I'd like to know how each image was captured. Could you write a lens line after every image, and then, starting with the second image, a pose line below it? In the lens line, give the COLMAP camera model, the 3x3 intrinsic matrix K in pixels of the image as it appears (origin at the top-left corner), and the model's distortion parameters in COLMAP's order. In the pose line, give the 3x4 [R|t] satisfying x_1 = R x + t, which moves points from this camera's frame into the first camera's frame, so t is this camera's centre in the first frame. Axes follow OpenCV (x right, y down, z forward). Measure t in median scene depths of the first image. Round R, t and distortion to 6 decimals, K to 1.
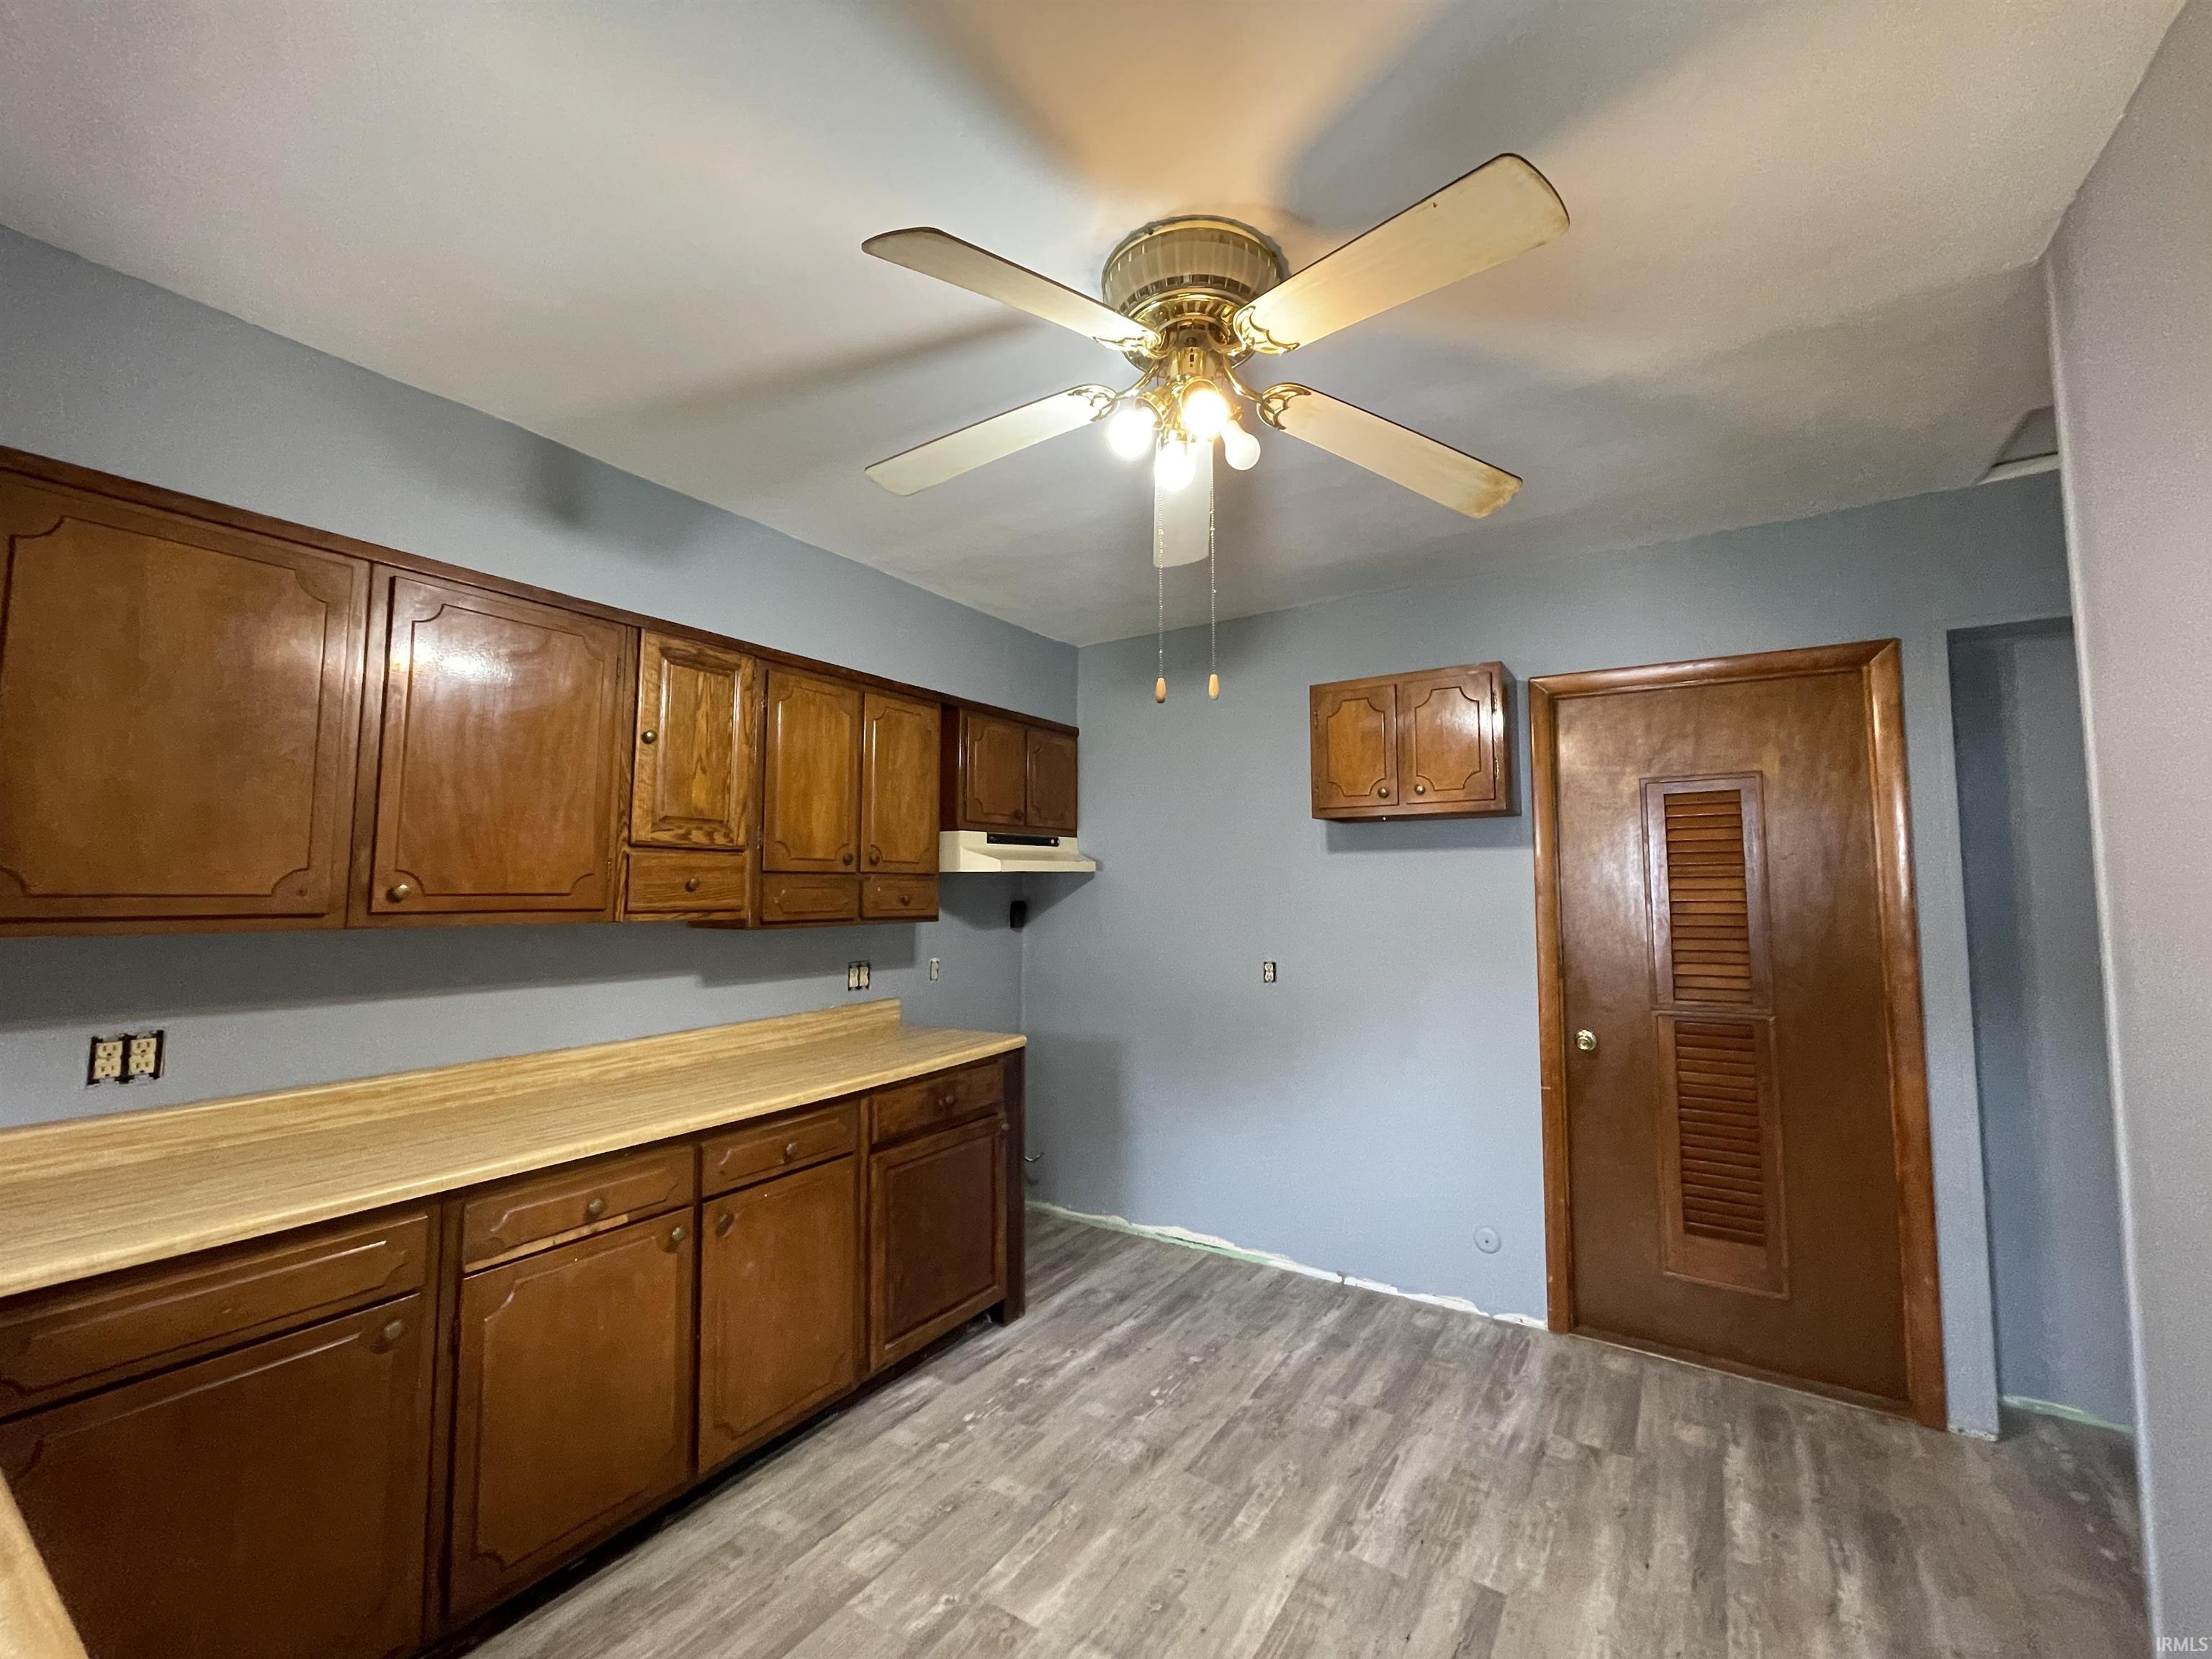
lens RADIAL K [[900.2, 0, 1109.7], [0, 900.2, 832.4], [0, 0, 1]] dist [0.001464, 0.000538]
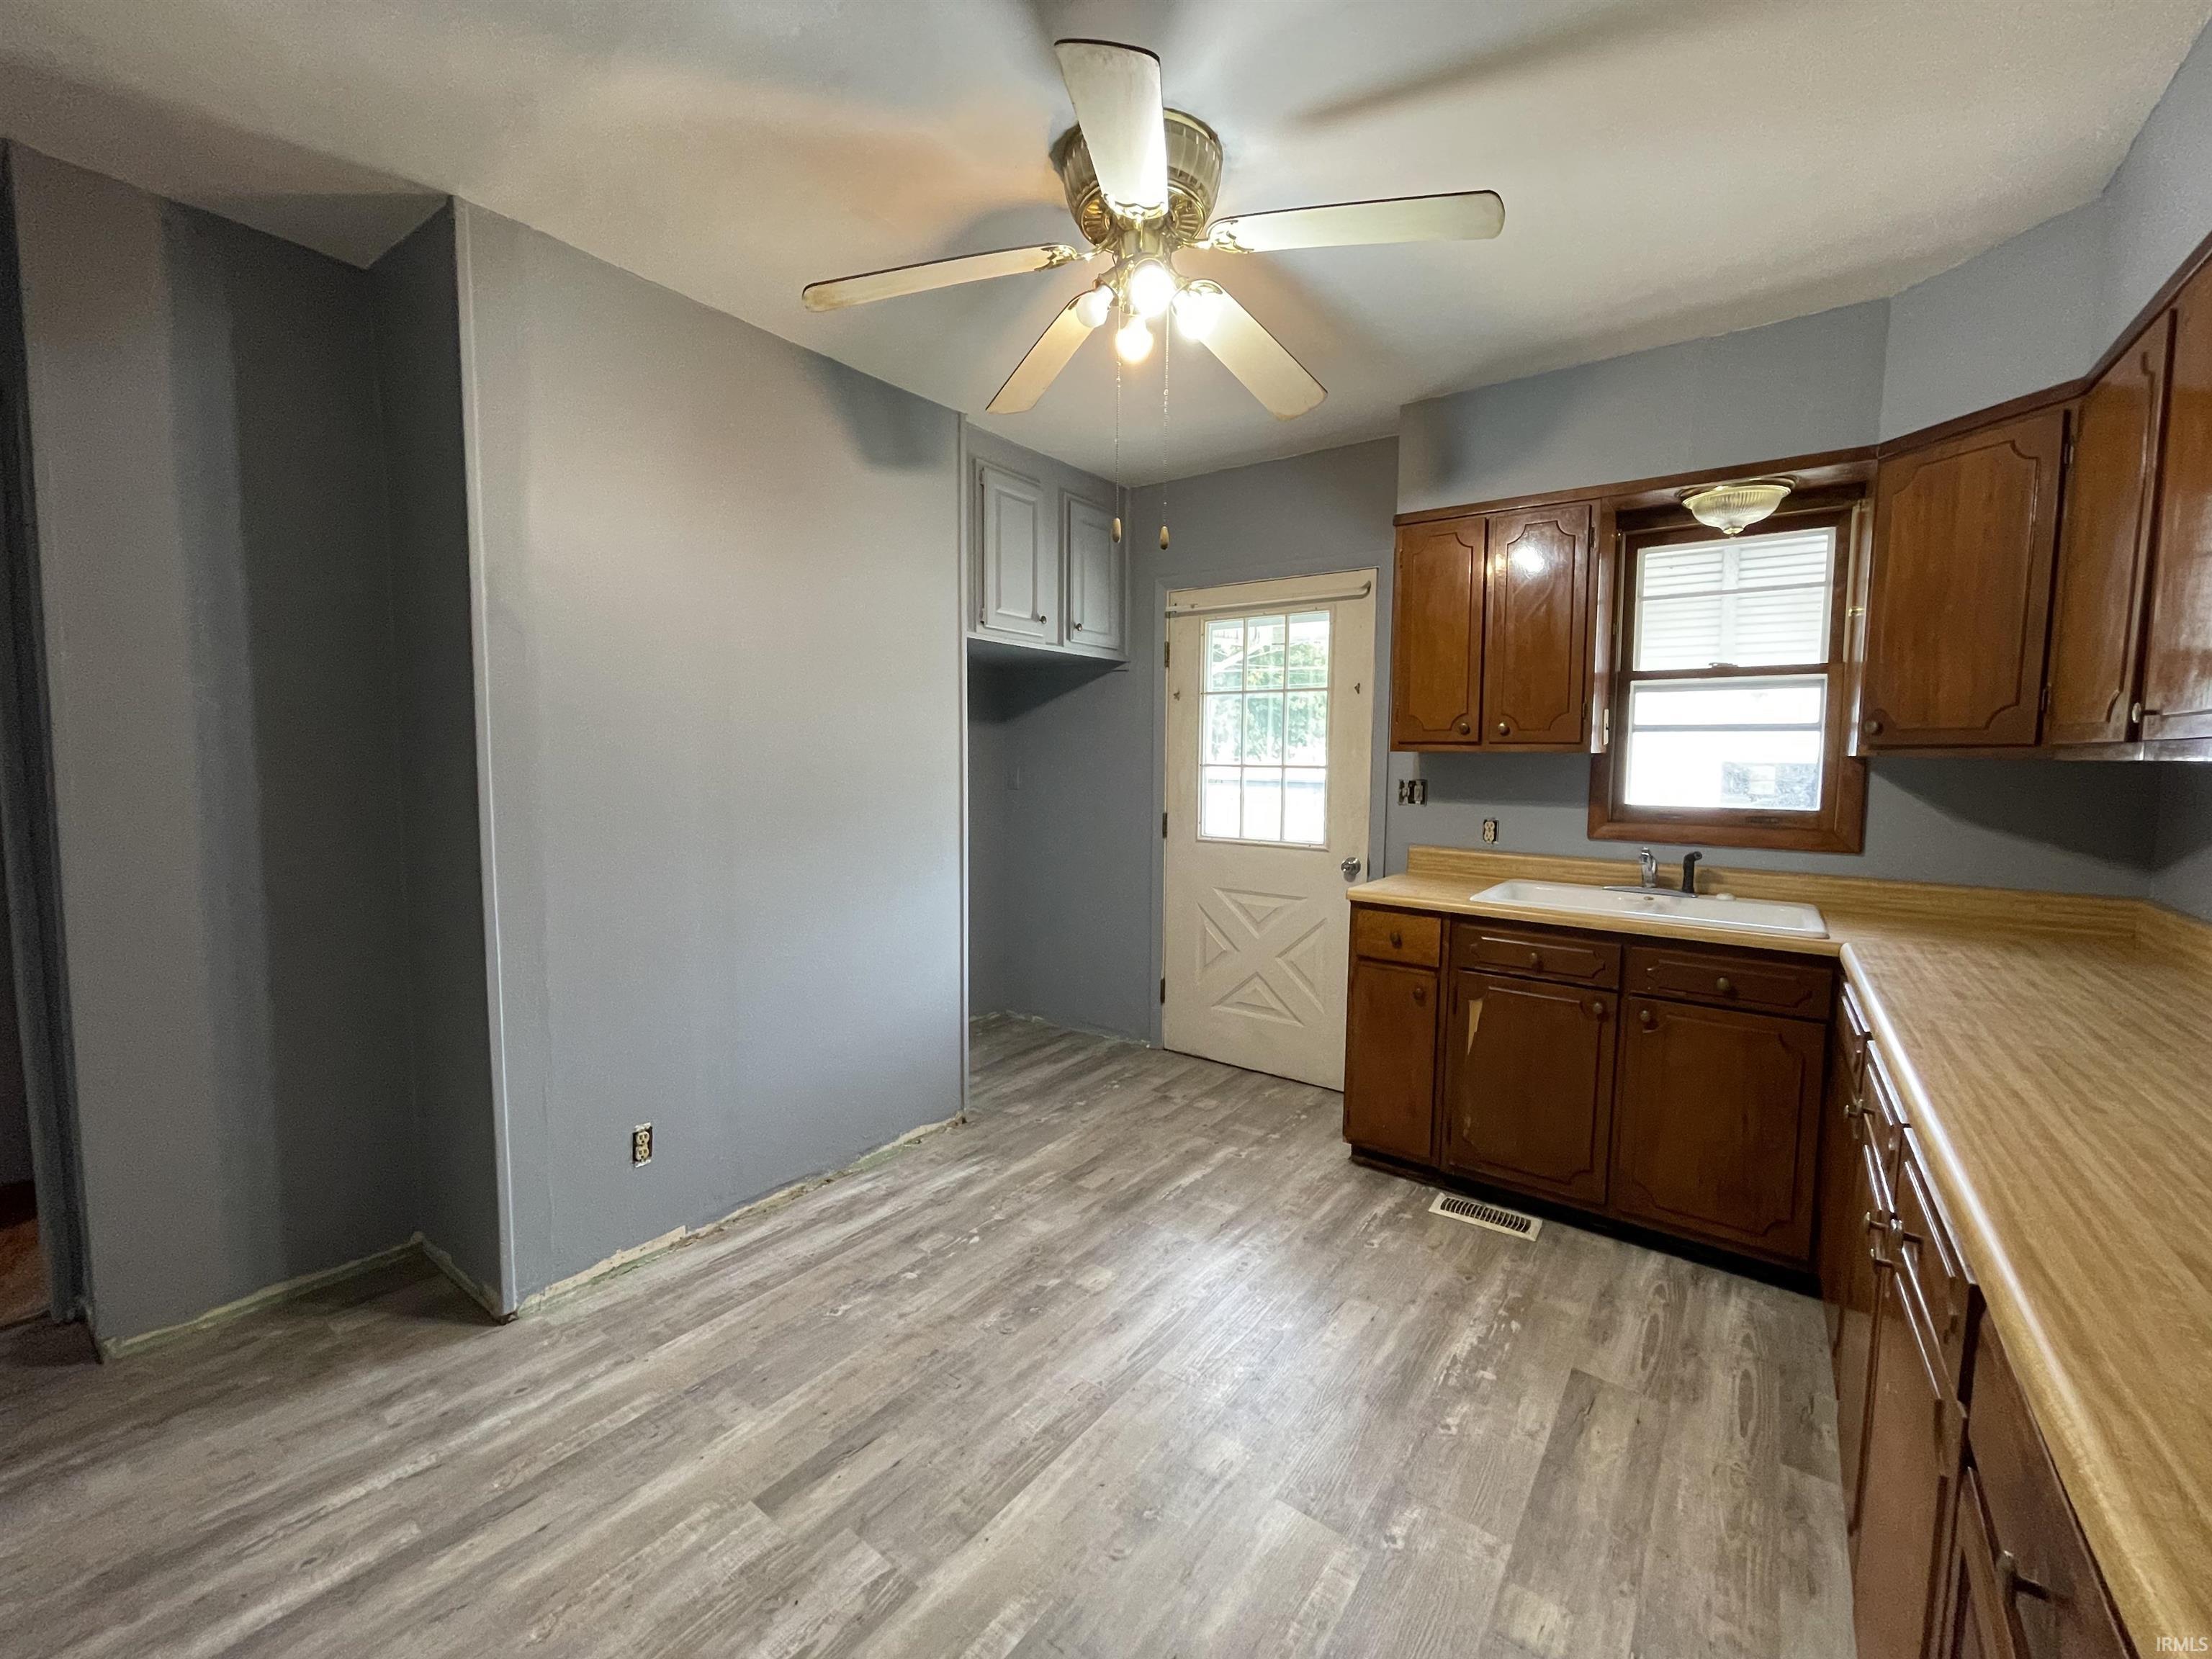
lens RADIAL K [[900.2, 0, 1109.0], [0, 900.2, 820.3], [0, 0, 1]] dist [0.001464, 0.000538]
pose [[-0.998477, -0.014870, 0.053134, 0.041604], [-0.014267, 0.999830, 0.011703, 0.127171], [-0.053299, 0.010927, -0.998519, 1.436996]]
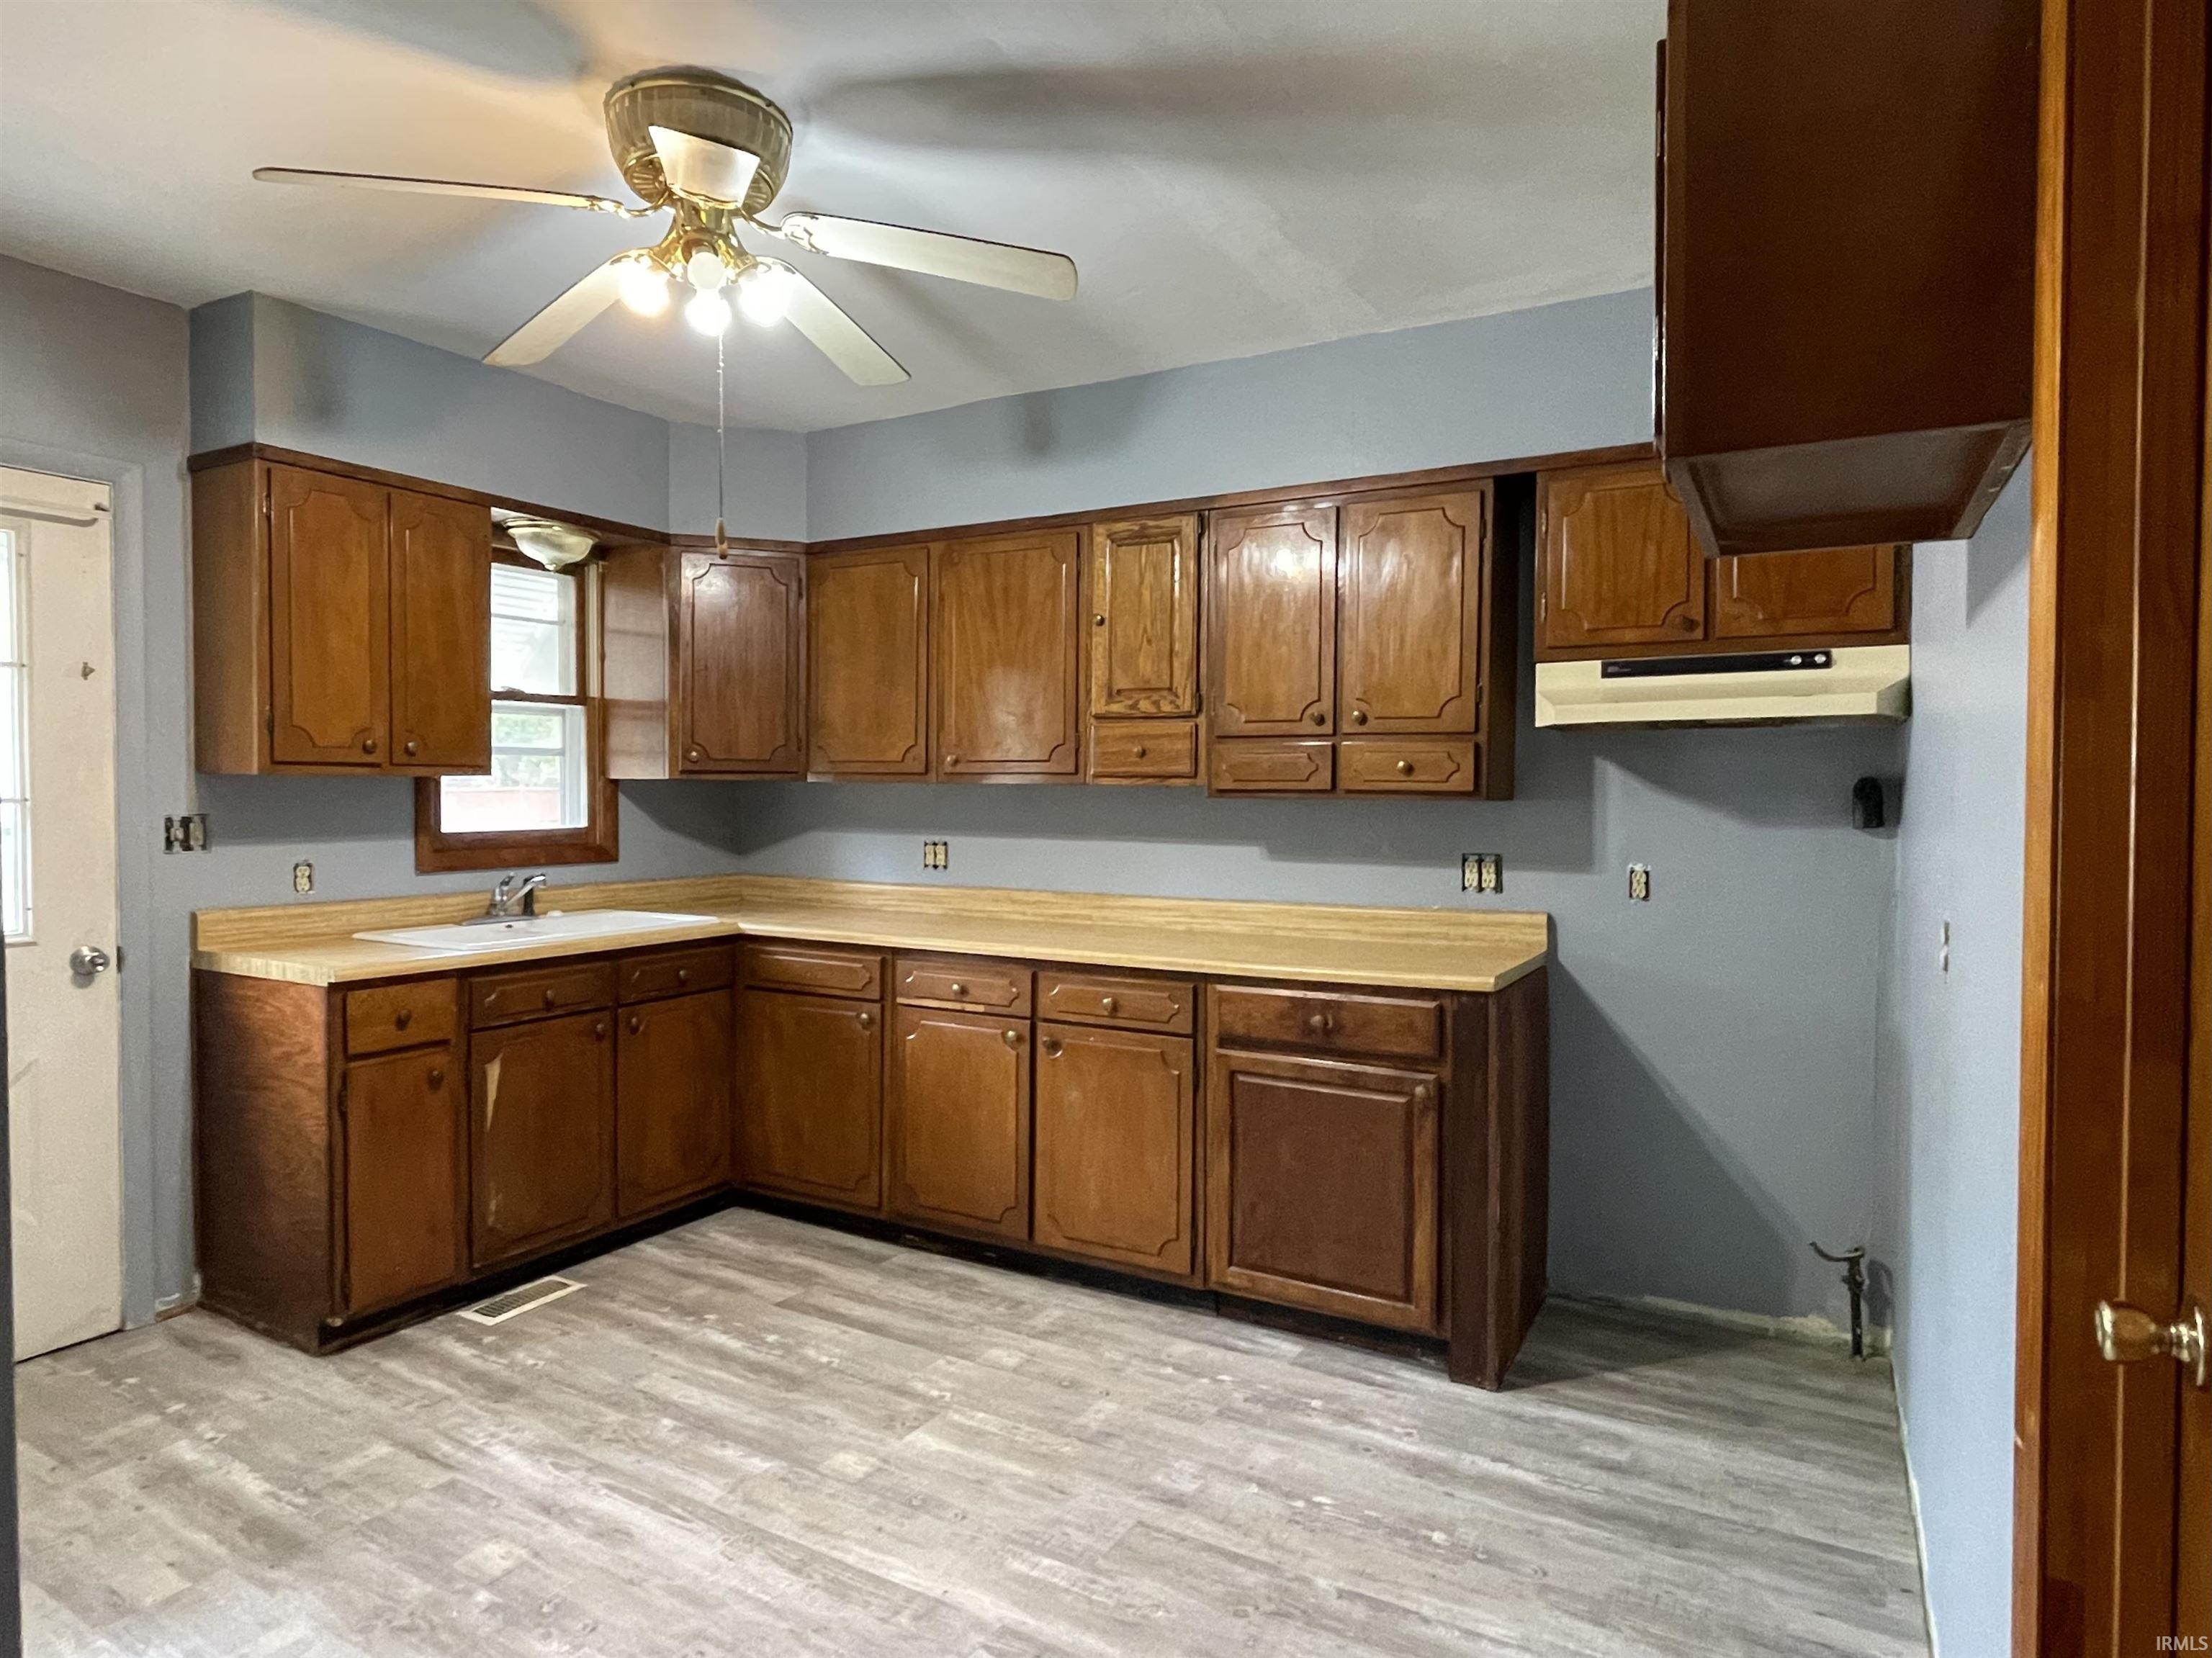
lens RADIAL K [[1257.3, 0, 1111.6], [0, 1257.3, 817.8], [0, 0, 1]] dist [-0.018820, -0.000807]
pose [[0.060292, 0.024509, -0.997880, 1.028412], [0.056680, 0.998001, 0.027937, 0.094292], [0.996570, -0.058244, 0.058782, 0.892580]]
